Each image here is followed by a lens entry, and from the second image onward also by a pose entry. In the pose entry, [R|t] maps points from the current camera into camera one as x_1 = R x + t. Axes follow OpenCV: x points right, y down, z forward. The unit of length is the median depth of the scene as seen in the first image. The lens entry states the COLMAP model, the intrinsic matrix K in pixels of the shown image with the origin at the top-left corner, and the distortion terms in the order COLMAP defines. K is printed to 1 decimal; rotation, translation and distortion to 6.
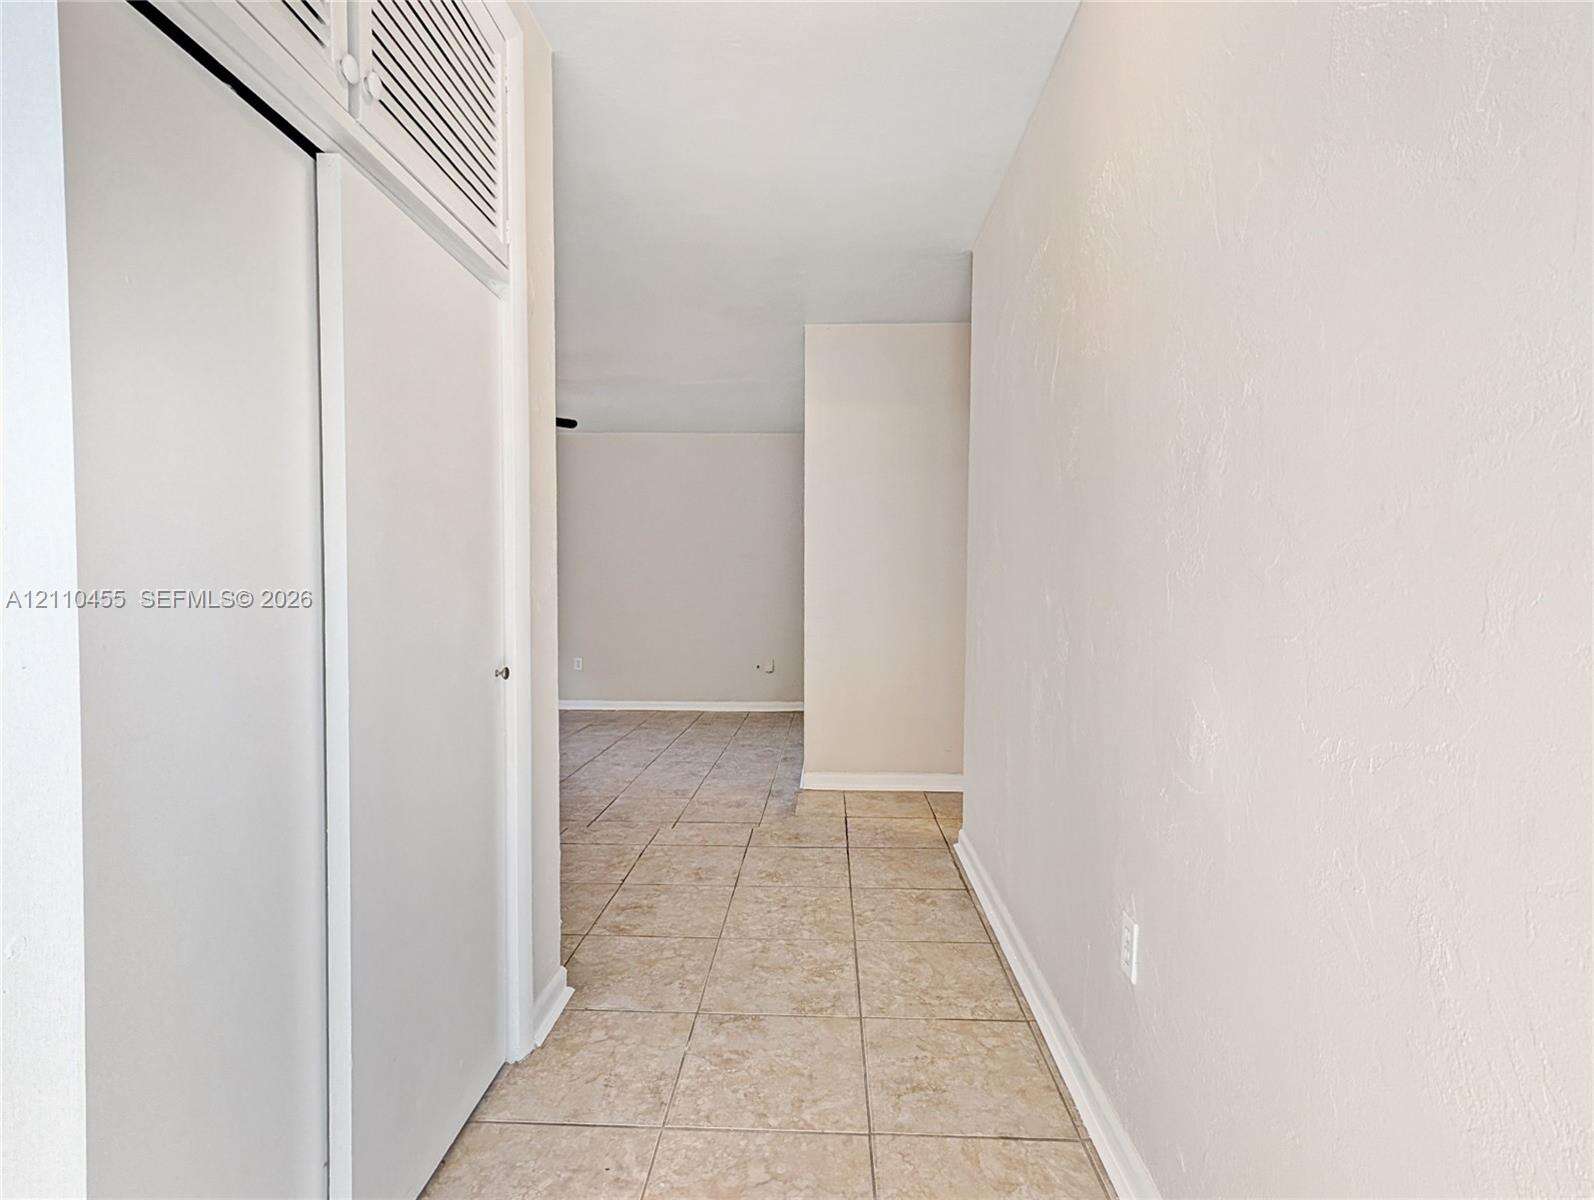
lens RADIAL K [[622.2, 0, 797.0], [0, 622.2, 600.0], [0, 0, 1]] dist [0.009041, 0.000184]
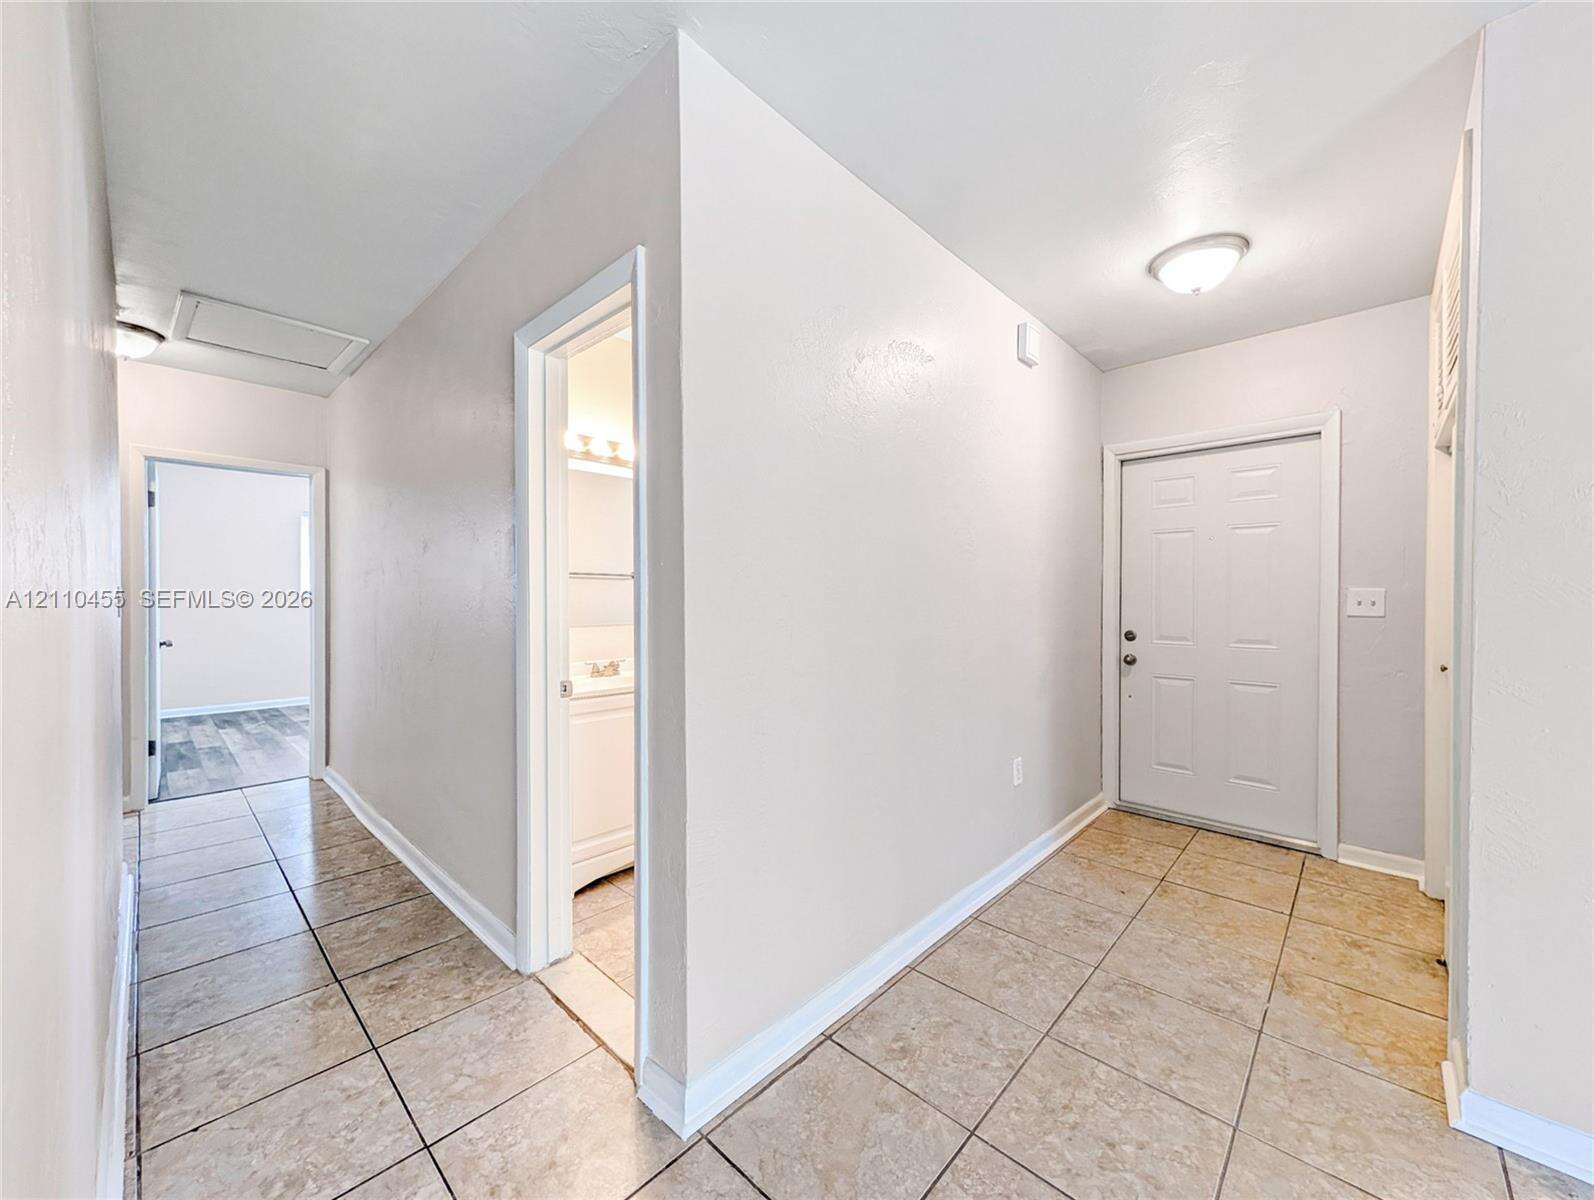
lens RADIAL K [[622.2, 0, 797.0], [0, 622.2, 600.0], [0, 0, 1]] dist [0.009041, 0.000184]
pose [[-0.743684, -0.006374, 0.668501, -0.262547], [0.018595, 0.999370, 0.030215, -0.106328], [-0.668273, 0.034901, -0.743097, 2.130911]]
